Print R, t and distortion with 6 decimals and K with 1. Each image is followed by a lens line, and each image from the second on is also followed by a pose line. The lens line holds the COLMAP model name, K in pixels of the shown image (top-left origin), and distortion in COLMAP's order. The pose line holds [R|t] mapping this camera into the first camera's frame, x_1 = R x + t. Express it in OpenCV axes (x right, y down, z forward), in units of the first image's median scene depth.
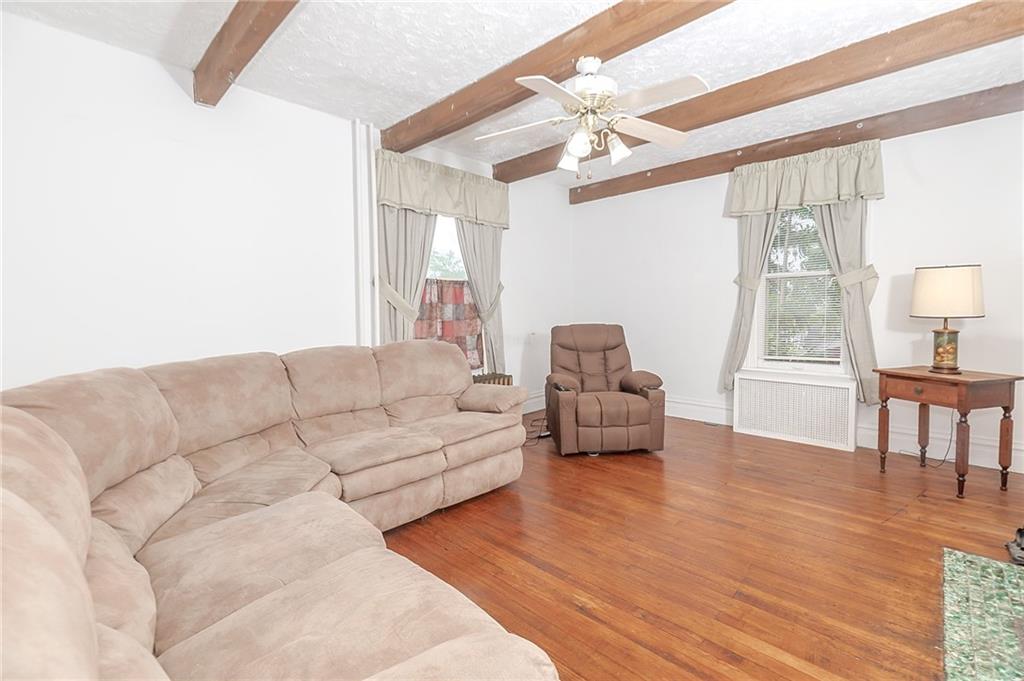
lens RADIAL K [[430.4, 0, 514.1], [0, 430.4, 329.0], [0, 0, 1]] dist [-0.002568, -0.000356]
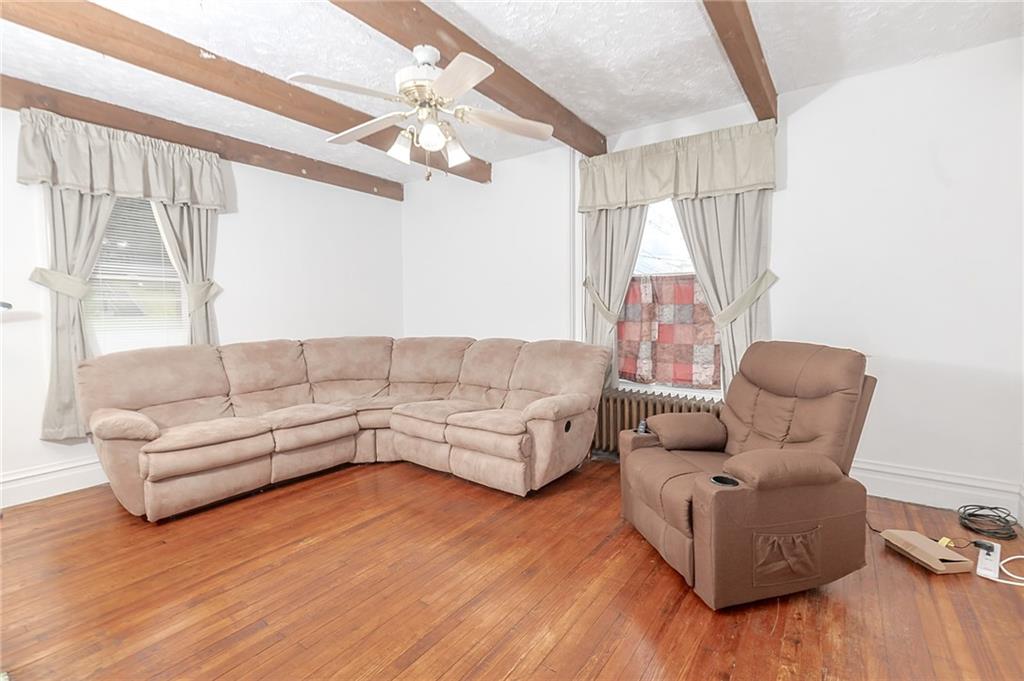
lens RADIAL K [[430.4, 0, 514.1], [0, 430.4, 329.0], [0, 0, 1]] dist [-0.002568, -0.000356]
pose [[0.183575, 0.056302, -0.981392, 0.922002], [-0.044143, 0.997823, 0.048987, -0.056758], [0.982014, 0.034329, 0.185661, 0.823459]]
